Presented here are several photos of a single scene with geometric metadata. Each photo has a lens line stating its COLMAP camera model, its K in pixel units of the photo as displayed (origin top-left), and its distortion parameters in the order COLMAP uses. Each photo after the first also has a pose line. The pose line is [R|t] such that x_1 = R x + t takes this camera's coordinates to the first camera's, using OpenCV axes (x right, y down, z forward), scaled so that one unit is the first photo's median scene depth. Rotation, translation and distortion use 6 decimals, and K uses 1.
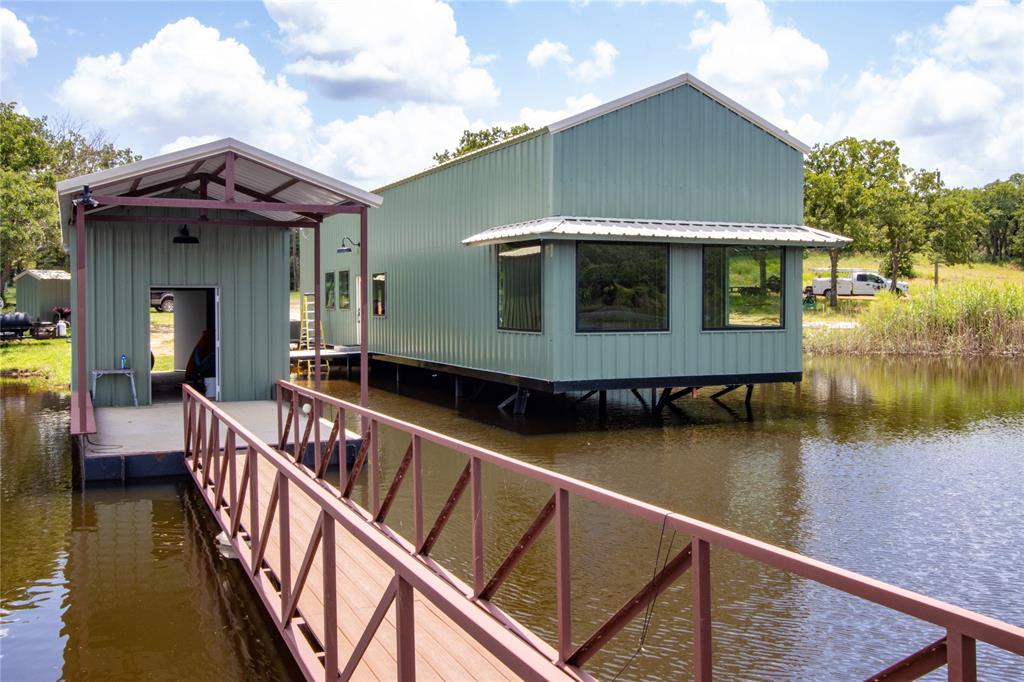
lens RADIAL K [[1011.7, 0, 512.0], [0, 1011.7, 341.0], [0, 0, 1]] dist [0.015397, 0.013274]
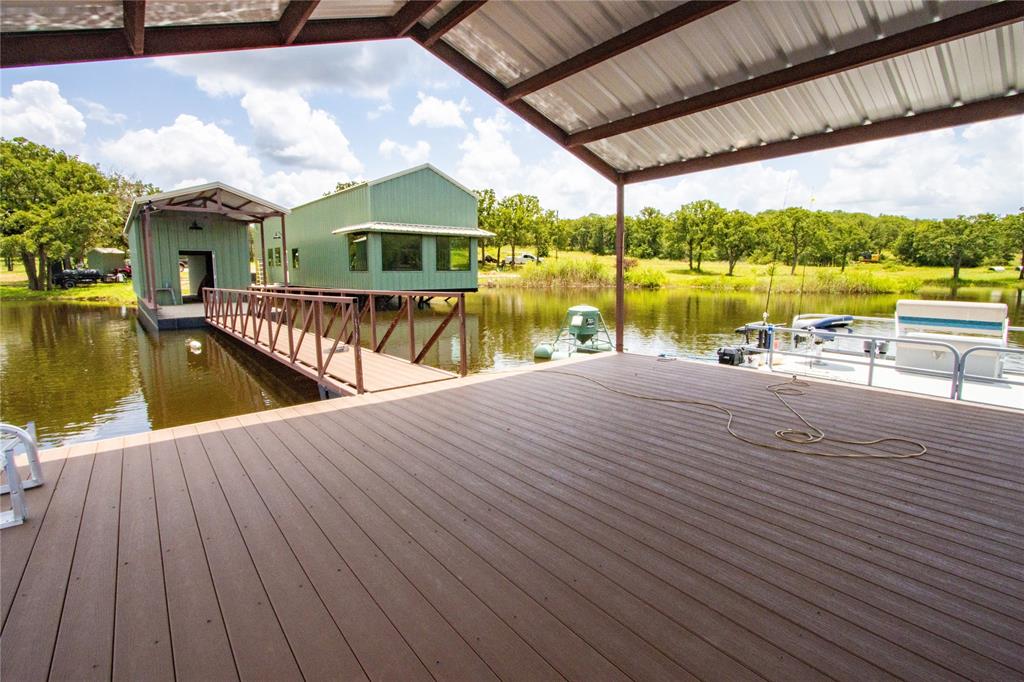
lens RADIAL K [[469.7, 0, 503.1], [0, 469.7, 326.4], [0, 0, 1]] dist [-0.017591, 0.000859]
pose [[0.961484, -0.030795, 0.273131, 0.025225], [0.007177, 0.996178, 0.087050, 0.022809], [-0.274768, -0.081737, 0.958030, -0.124613]]
